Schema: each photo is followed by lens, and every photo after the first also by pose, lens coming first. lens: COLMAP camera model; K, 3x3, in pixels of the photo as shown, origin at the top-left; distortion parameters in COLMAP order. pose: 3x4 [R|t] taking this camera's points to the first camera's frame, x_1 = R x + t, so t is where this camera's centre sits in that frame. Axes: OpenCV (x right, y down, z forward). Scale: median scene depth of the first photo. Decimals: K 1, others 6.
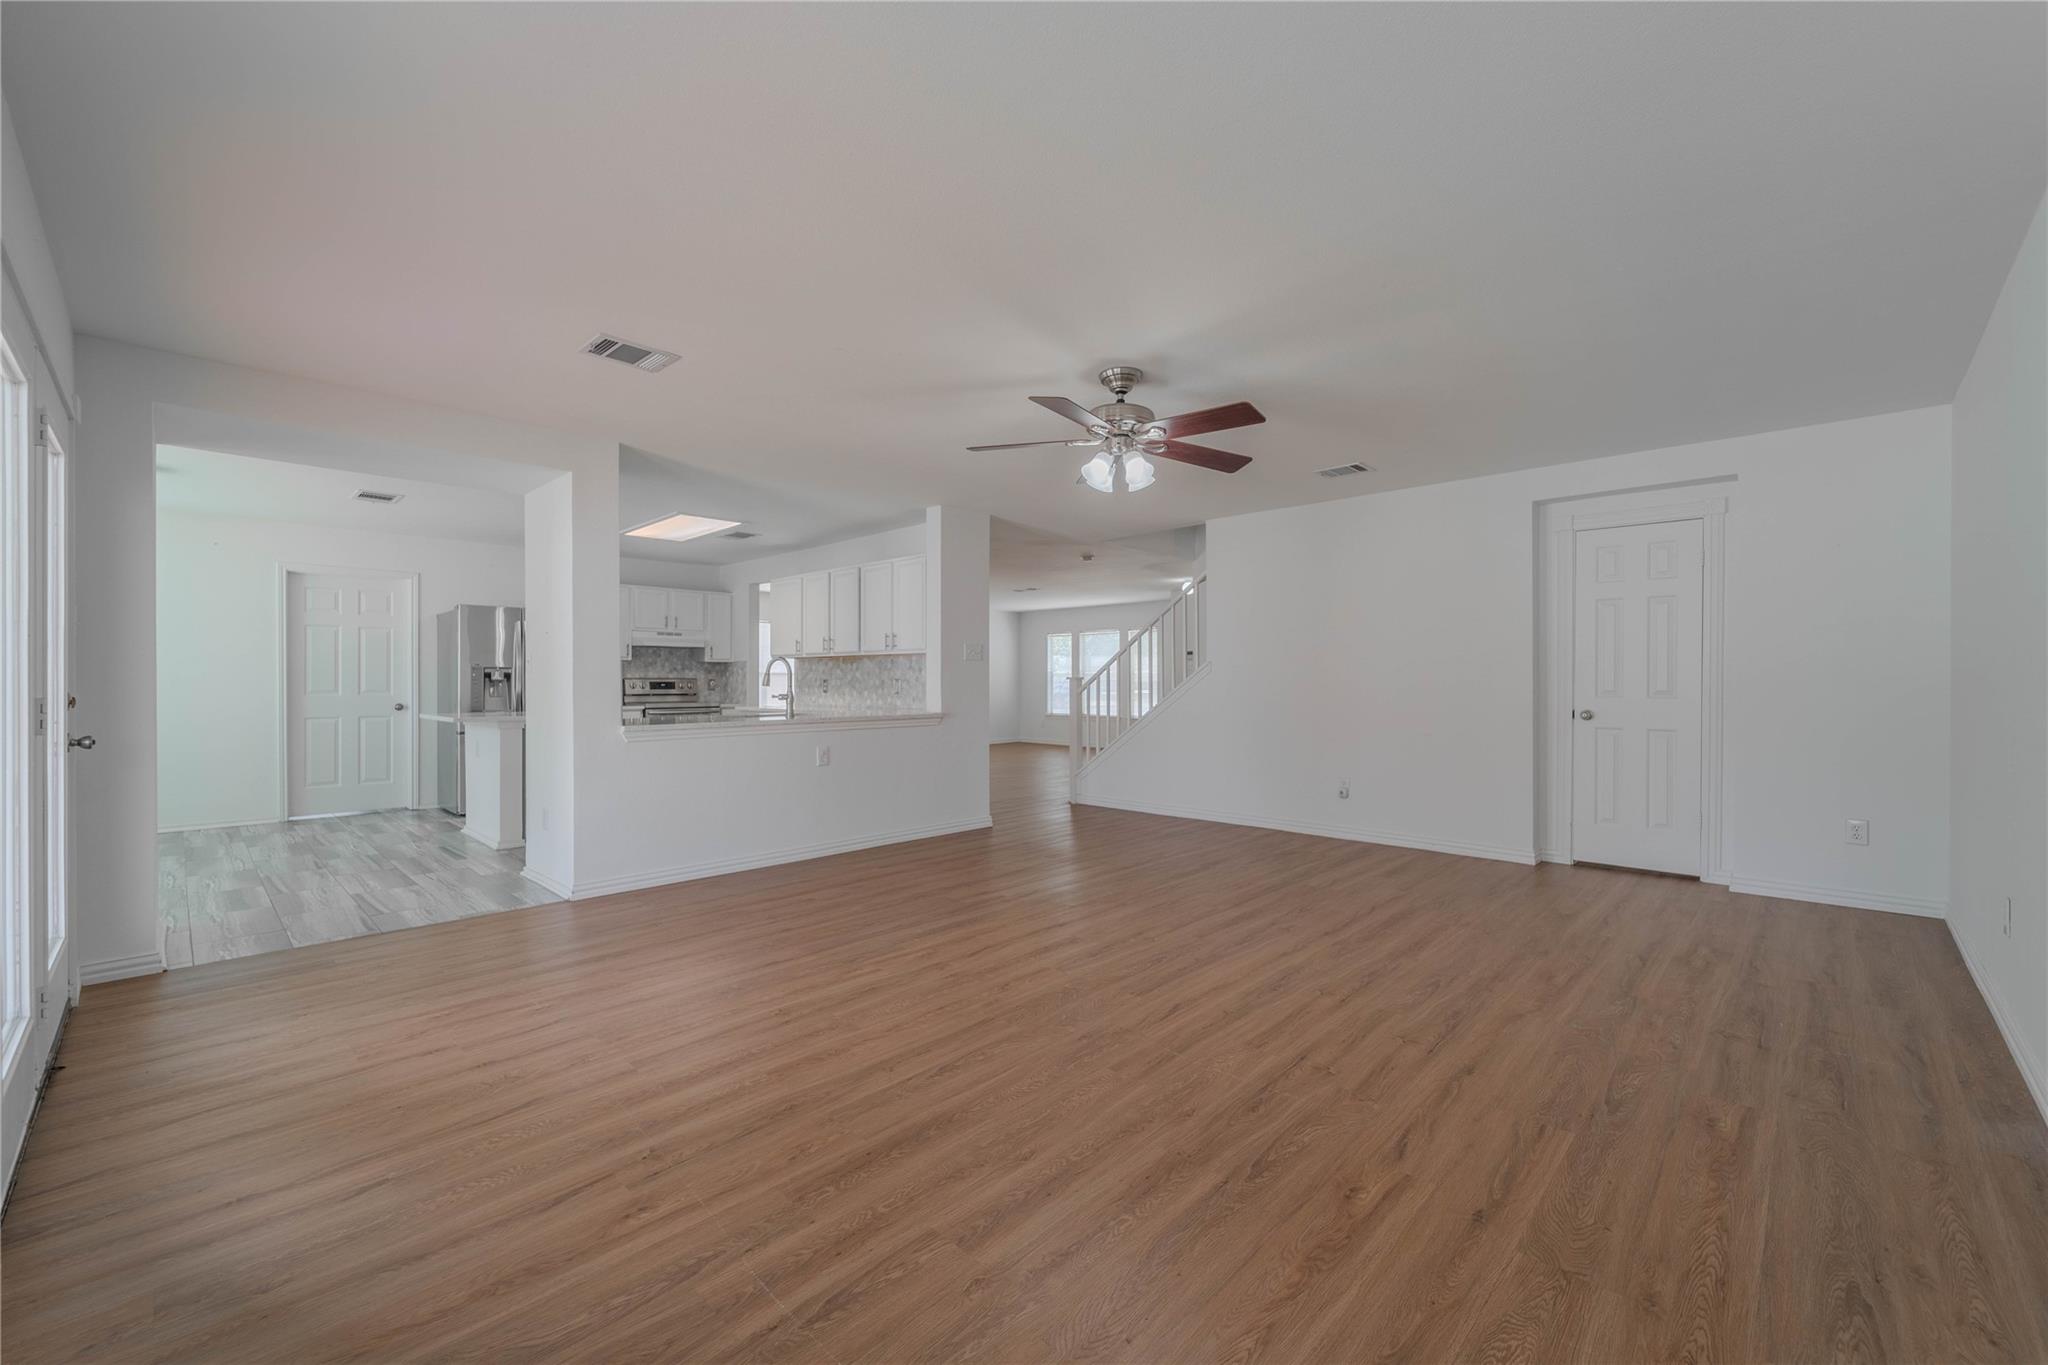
lens RADIAL K [[826.3, 0, 1027.2], [0, 826.3, 683.8], [0, 0, 1]] dist [0.002831, -0.003677]
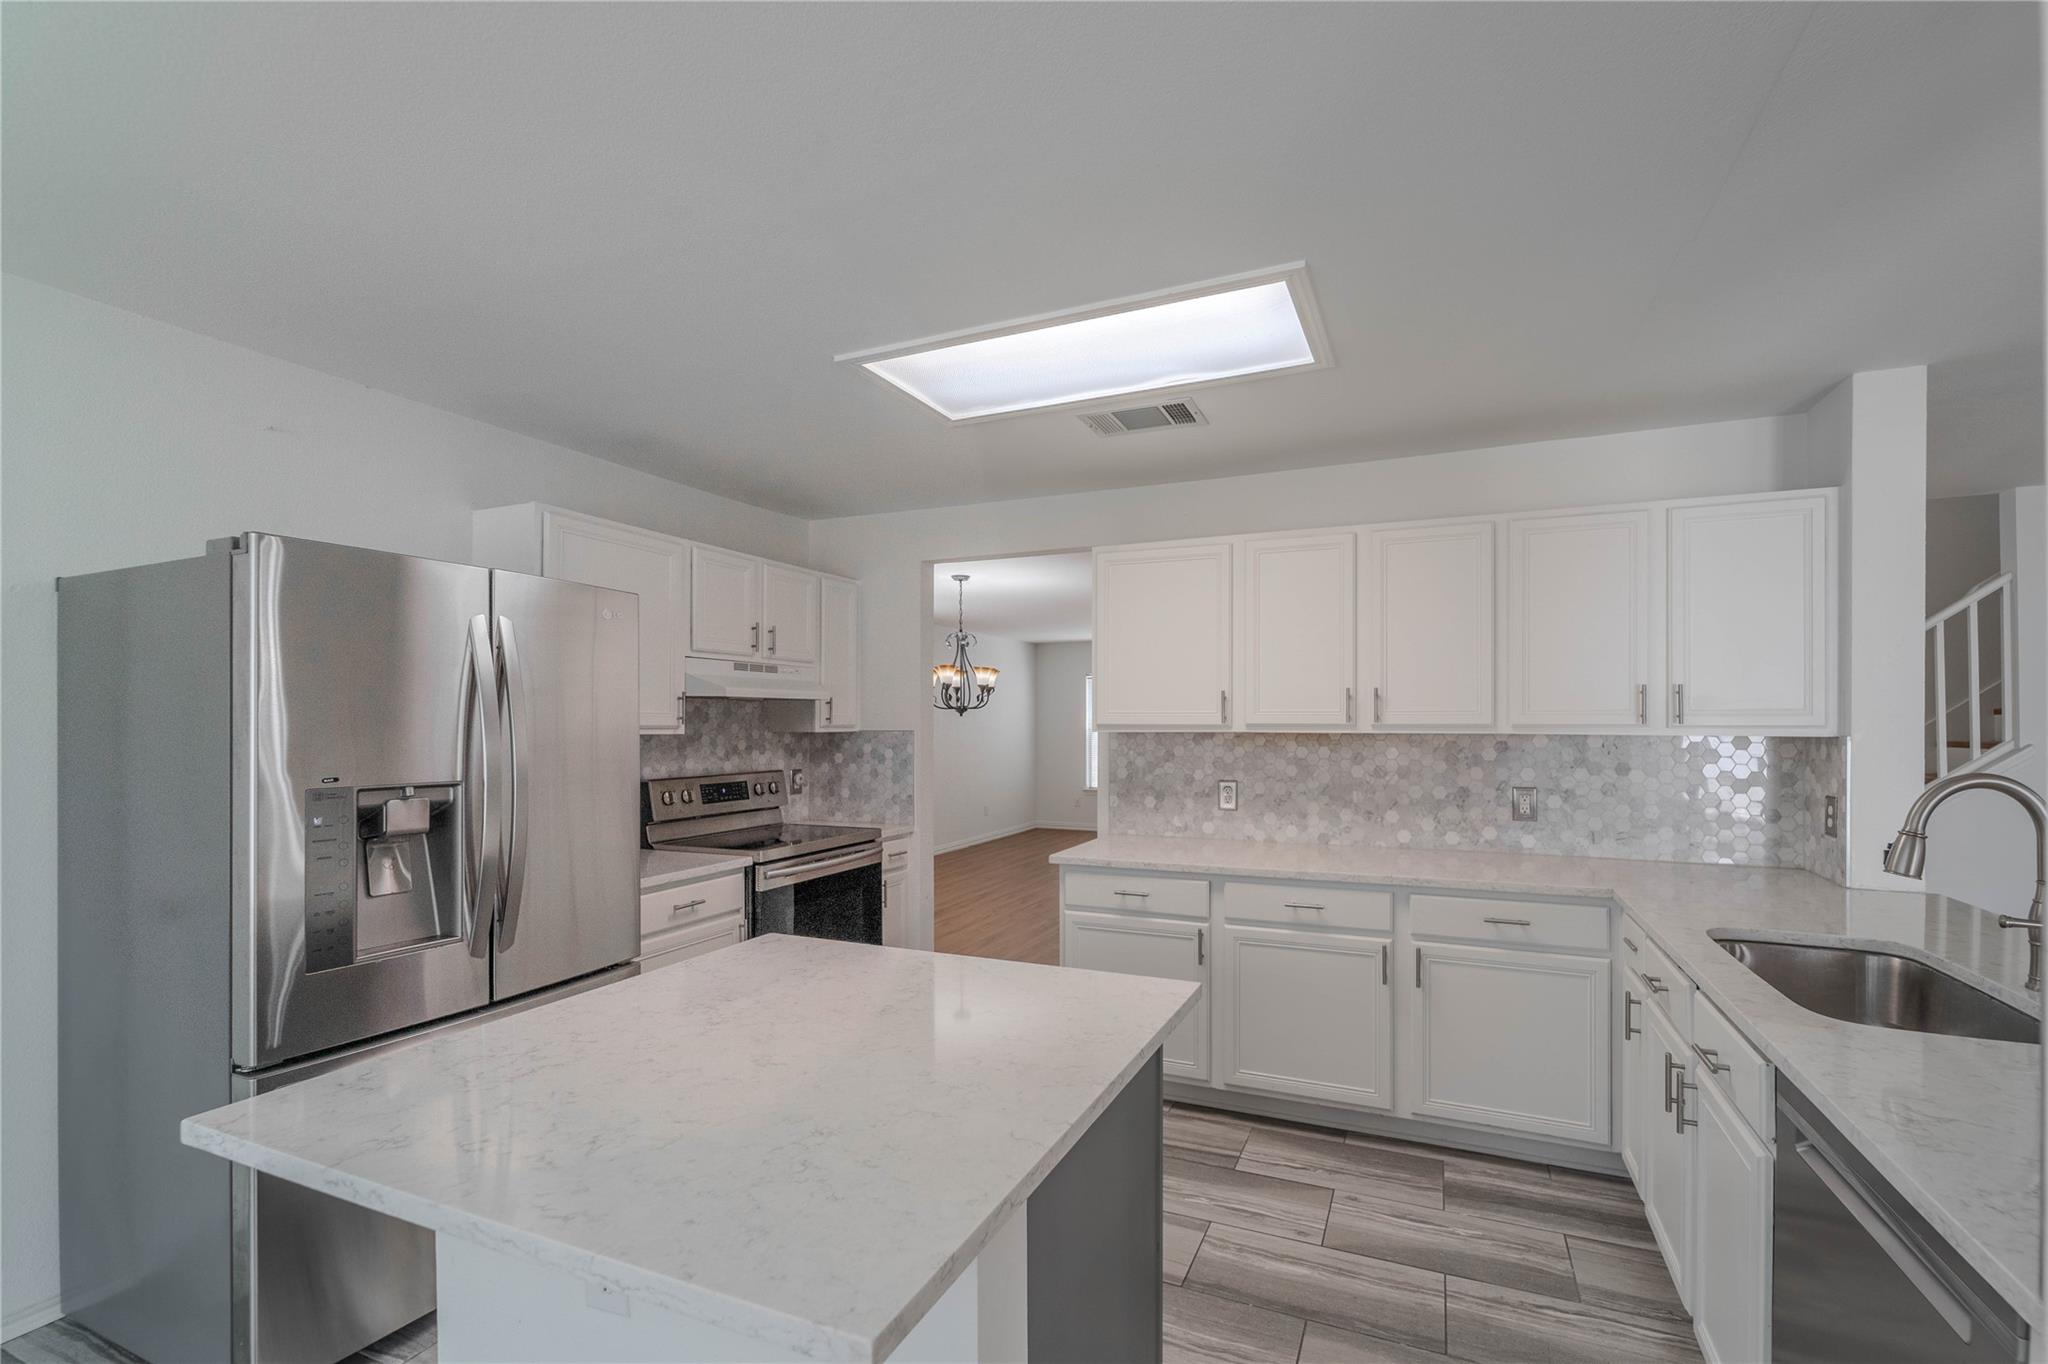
lens RADIAL K [[871.1, 0, 1080.5], [0, 871.1, 719.3], [0, 0, 1]] dist [0.002485, -0.000503]
pose [[0.928165, 0.000619, 0.372167, -0.520911], [0.001261, 0.999988, -0.004809, -0.037796], [-0.372166, 0.004933, 0.928153, 0.630457]]
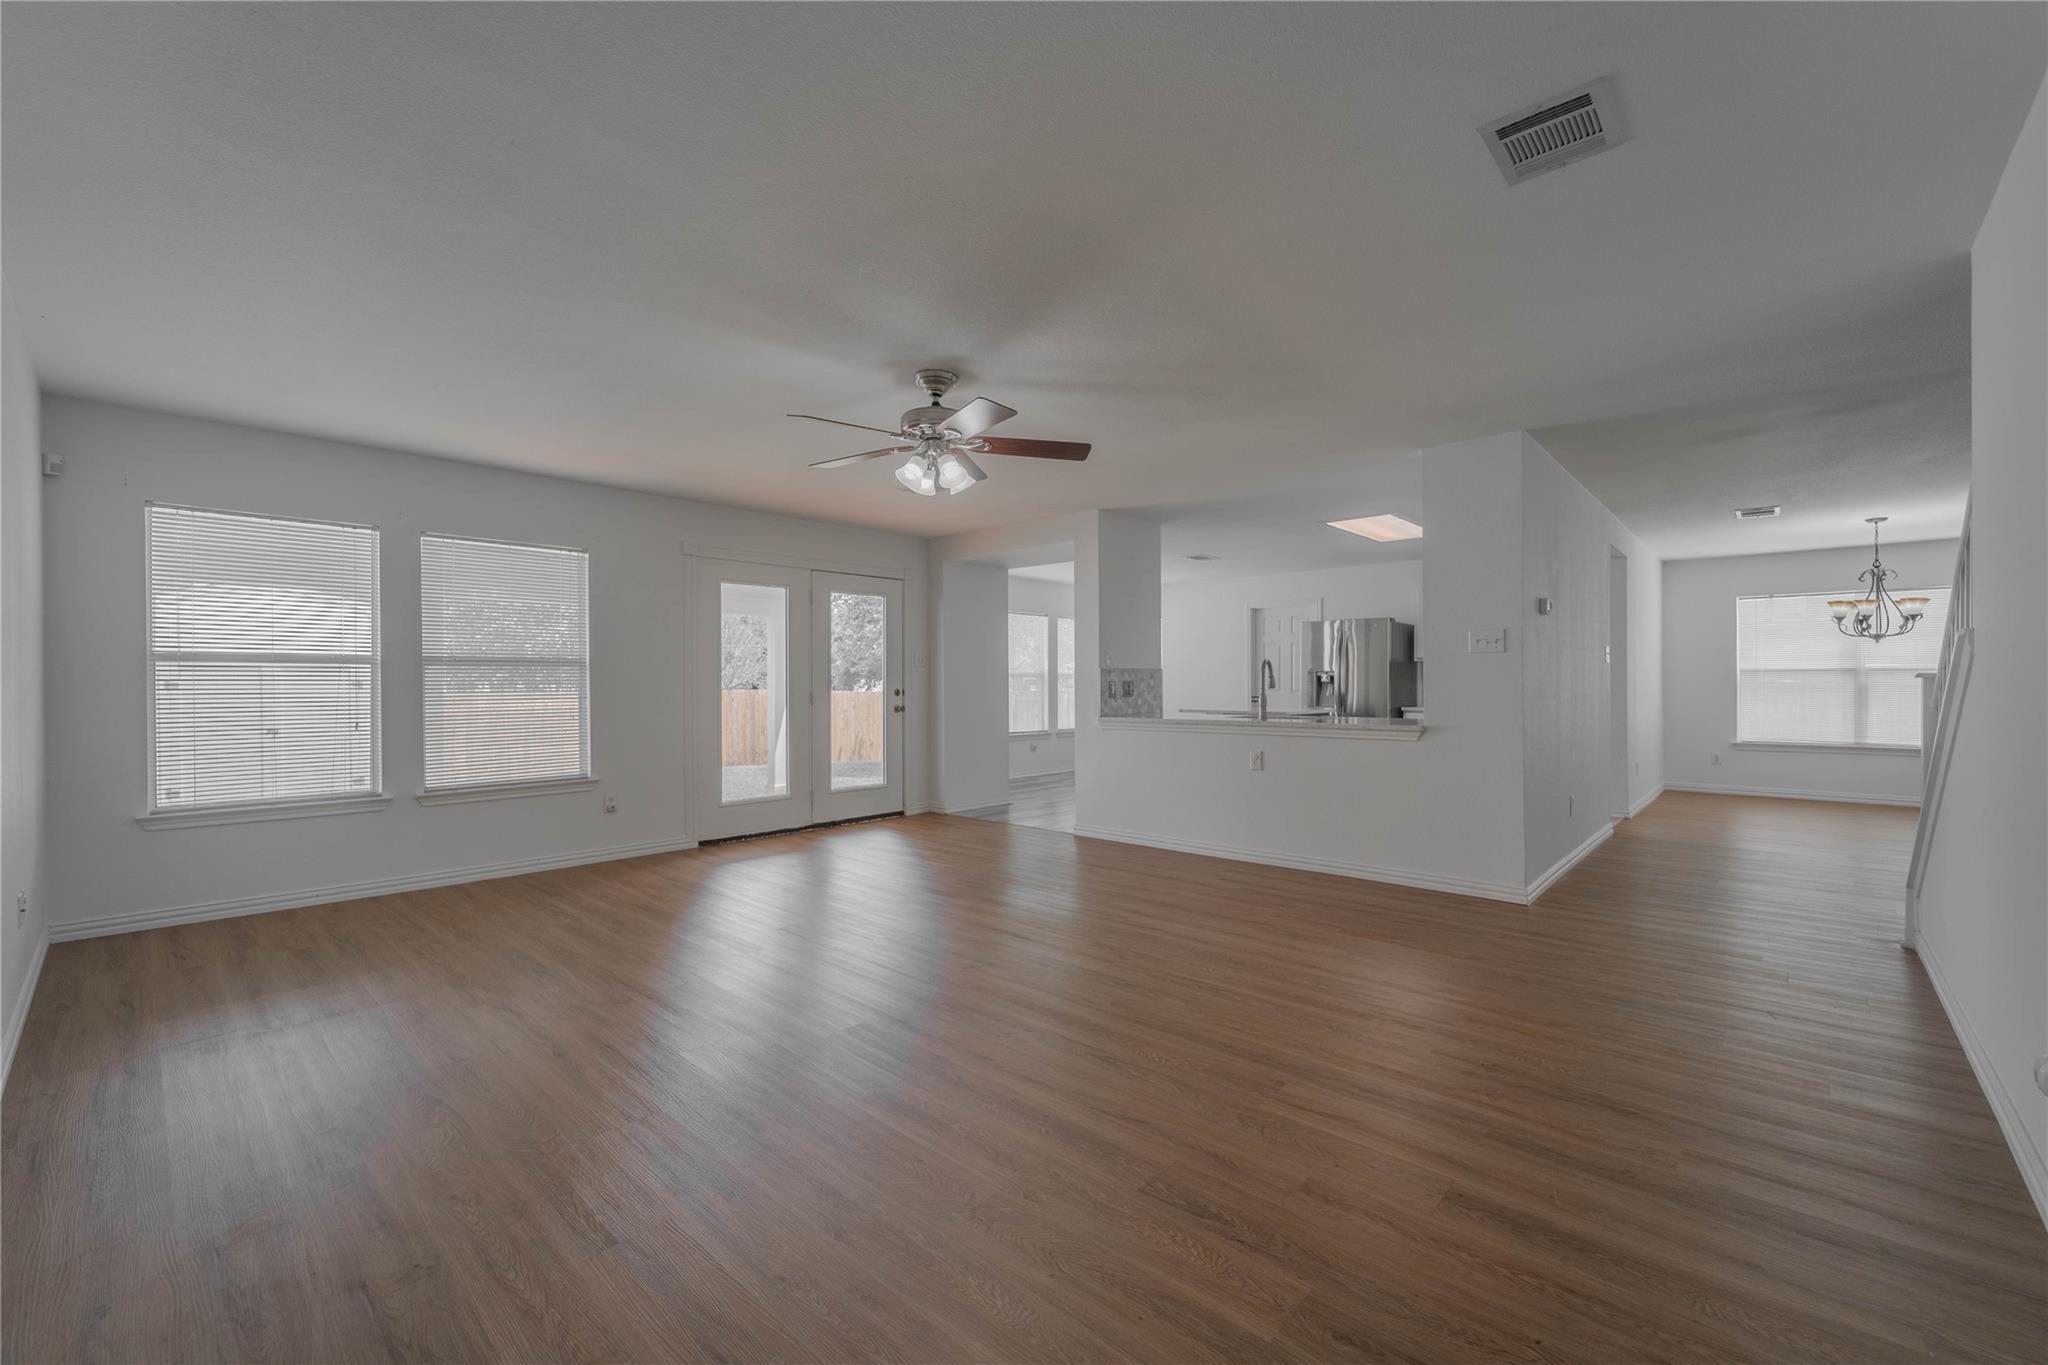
lens RADIAL K [[819.0, 0, 1024.9], [0, 819.0, 687.4], [0, 0, 1]] dist [0.001285, 0.000273]
pose [[0.023013, 0.004600, -0.999725, 0.520858], [0.001261, 0.999988, 0.004630, -0.002875], [0.999734, -0.001367, 0.023007, 0.512307]]
